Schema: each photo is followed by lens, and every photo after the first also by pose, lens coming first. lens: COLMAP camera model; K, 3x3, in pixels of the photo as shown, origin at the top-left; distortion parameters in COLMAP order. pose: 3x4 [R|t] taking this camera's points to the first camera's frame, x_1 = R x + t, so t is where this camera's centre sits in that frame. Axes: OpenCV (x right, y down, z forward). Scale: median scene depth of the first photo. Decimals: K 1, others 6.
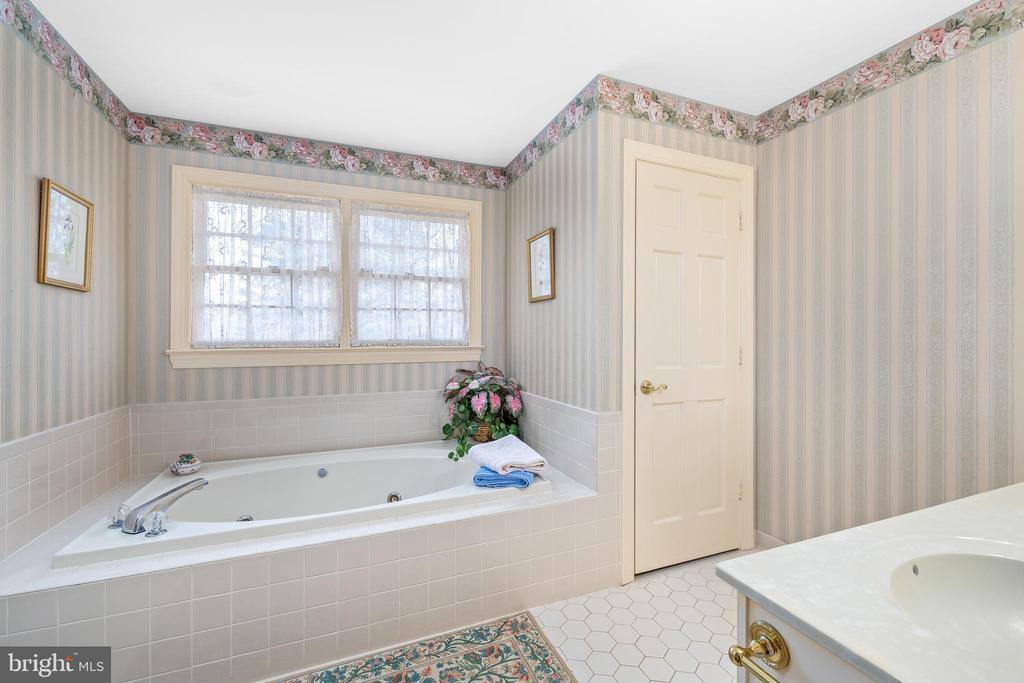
lens RADIAL K [[430.1, 0, 517.2], [0, 430.1, 338.0], [0, 0, 1]] dist [-0.003400, 0.001046]
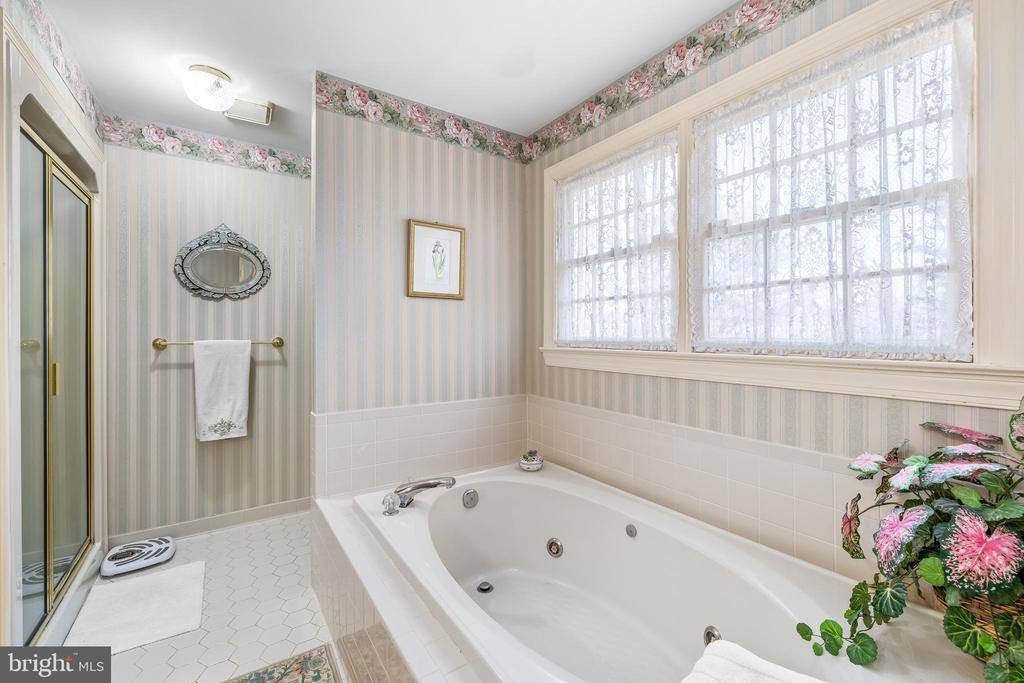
lens RADIAL K [[430.1, 0, 514.2], [0, 430.1, 333.7], [0, 0, 1]] dist [-0.003400, 0.001046]
pose [[0.206307, 0.004139, -0.978479, 0.184707], [-0.002720, 0.999990, 0.003656, -0.008800], [0.978484, 0.001907, 0.206316, 0.645524]]
